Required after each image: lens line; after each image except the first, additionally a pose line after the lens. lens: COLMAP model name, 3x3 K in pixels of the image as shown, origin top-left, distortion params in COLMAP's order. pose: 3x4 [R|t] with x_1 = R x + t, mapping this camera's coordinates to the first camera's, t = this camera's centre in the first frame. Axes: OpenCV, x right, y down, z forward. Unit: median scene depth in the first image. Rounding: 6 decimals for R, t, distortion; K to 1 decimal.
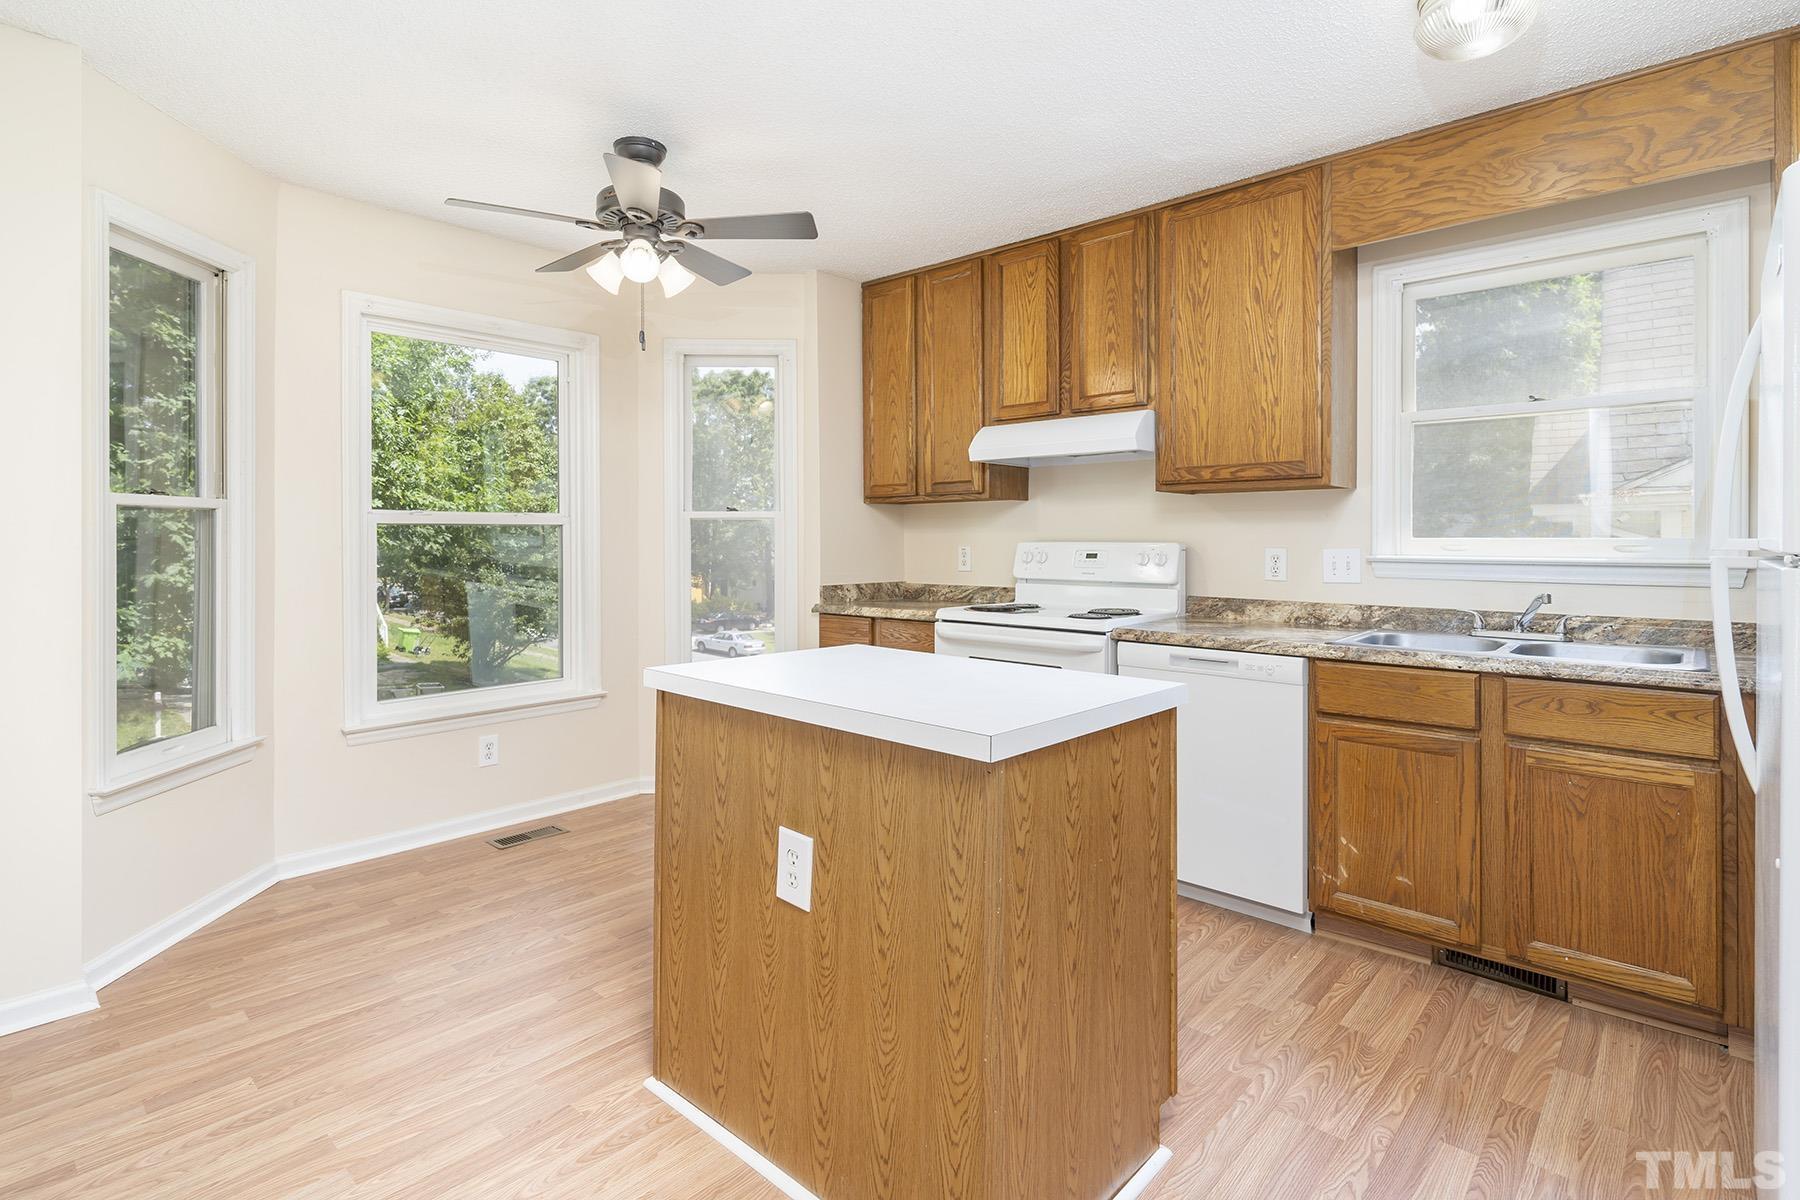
lens RADIAL K [[896.3, 0, 897.6], [0, 896.3, 543.0], [0, 0, 1]] dist [0.005404, 0.000052]
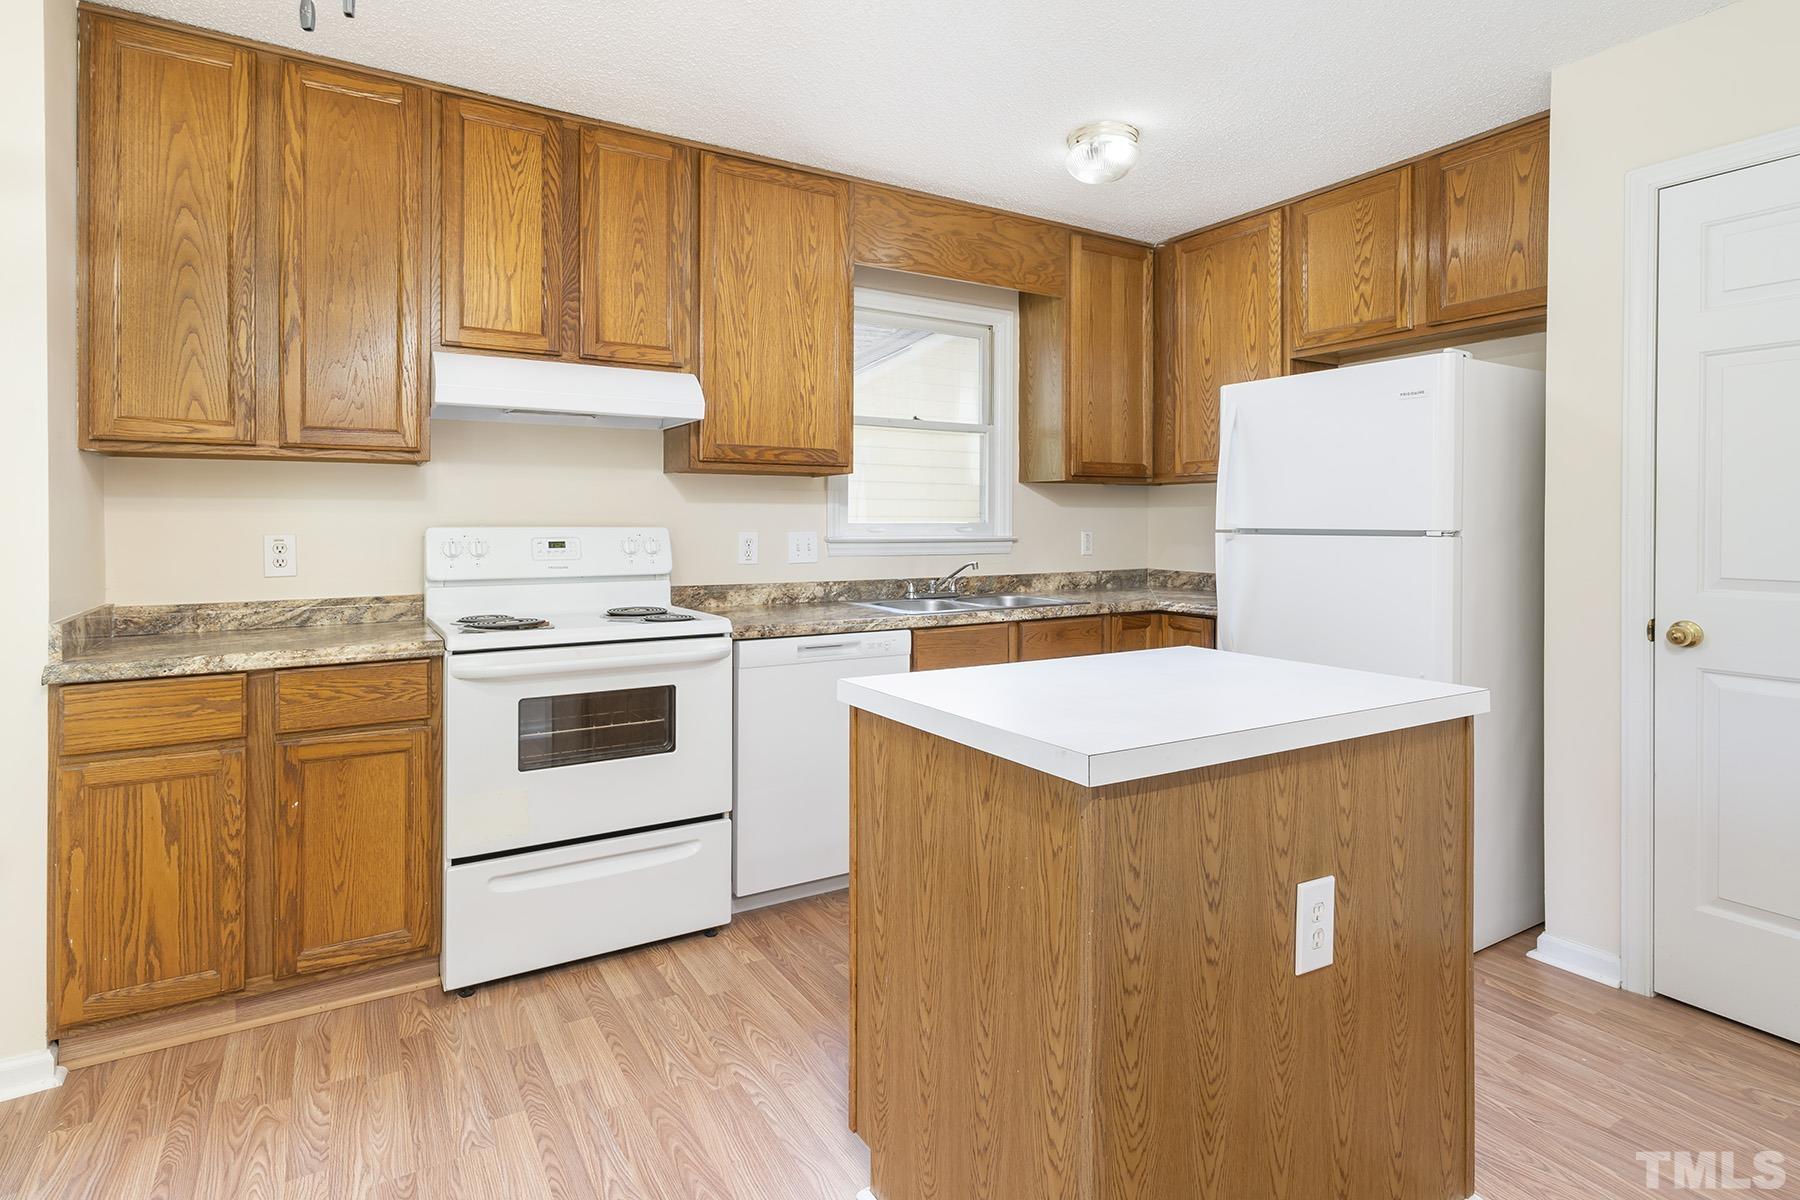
lens RADIAL K [[899.4, 0, 897.0], [0, 899.4, 525.4], [0, 0, 1]] dist [0.002283, 0.000194]
pose [[0.279832, -0.002956, 0.960044, -0.536936], [0.003695, 0.999991, 0.002002, -0.003120], [-0.960042, 0.002987, 0.279841, 0.602568]]
